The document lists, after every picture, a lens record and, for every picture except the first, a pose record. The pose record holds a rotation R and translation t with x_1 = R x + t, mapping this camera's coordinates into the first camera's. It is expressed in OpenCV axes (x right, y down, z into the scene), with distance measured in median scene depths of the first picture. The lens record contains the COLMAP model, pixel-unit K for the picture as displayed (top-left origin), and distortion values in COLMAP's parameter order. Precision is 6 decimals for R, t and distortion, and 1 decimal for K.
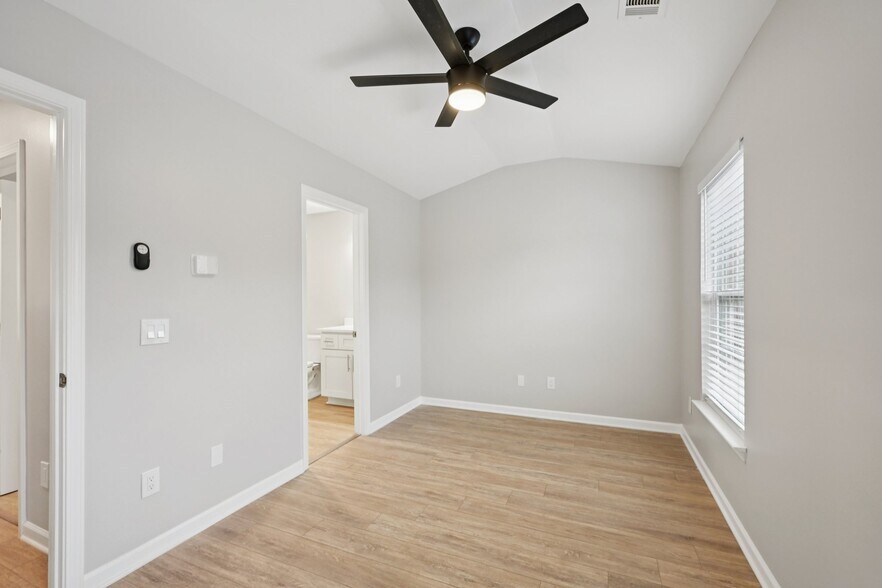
lens RADIAL K [[370.6, 0, 440.4], [0, 370.6, 302.4], [0, 0, 1]] dist [-0.000236, 0.000936]
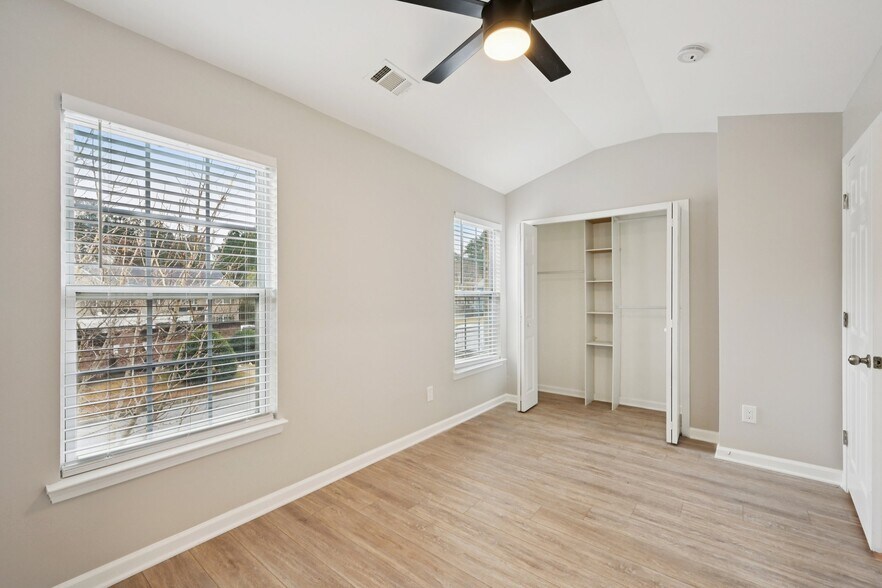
lens RADIAL K [[370.6, 0, 444.5], [0, 370.6, 287.3], [0, 0, 1]] dist [-0.000236, 0.000936]
pose [[-0.969699, 0.013459, 0.243931, 0.008332], [0.010081, 0.999835, -0.015092, -0.011653], [-0.244094, -0.012176, -0.969675, 1.850949]]
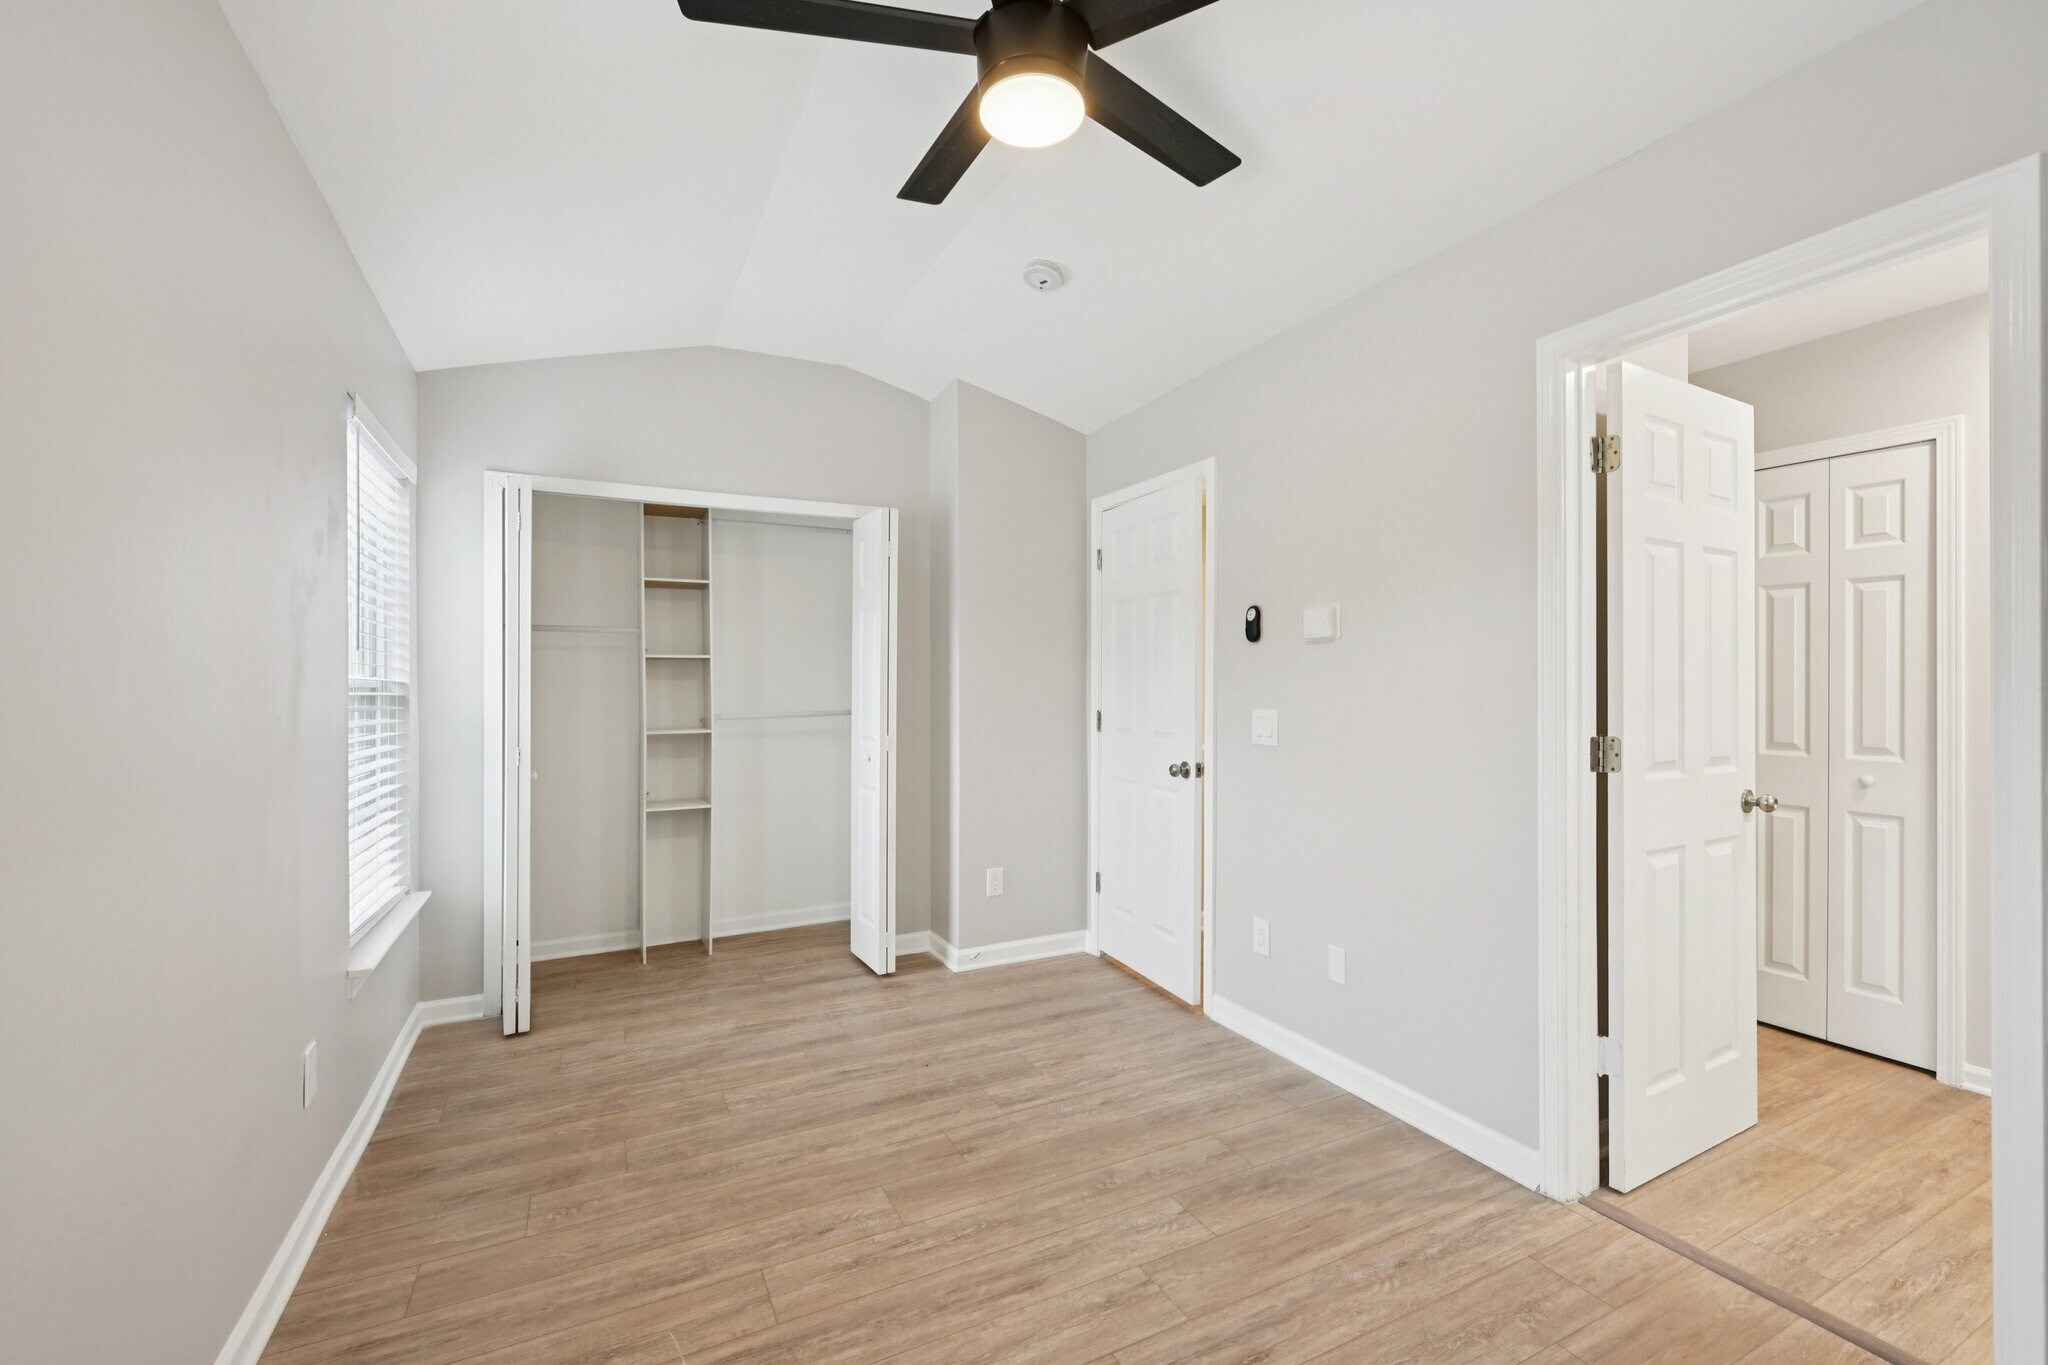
lens RADIAL K [[860.5, 0, 1031.2], [0, 860.5, 671.9], [0, 0, 1]] dist [-0.000236, 0.000936]
pose [[-0.629709, -0.002977, -0.776826, 0.718318], [0.003427, 0.999972, -0.006610, -0.016118], [0.776824, -0.006824, -0.629681, 1.538278]]
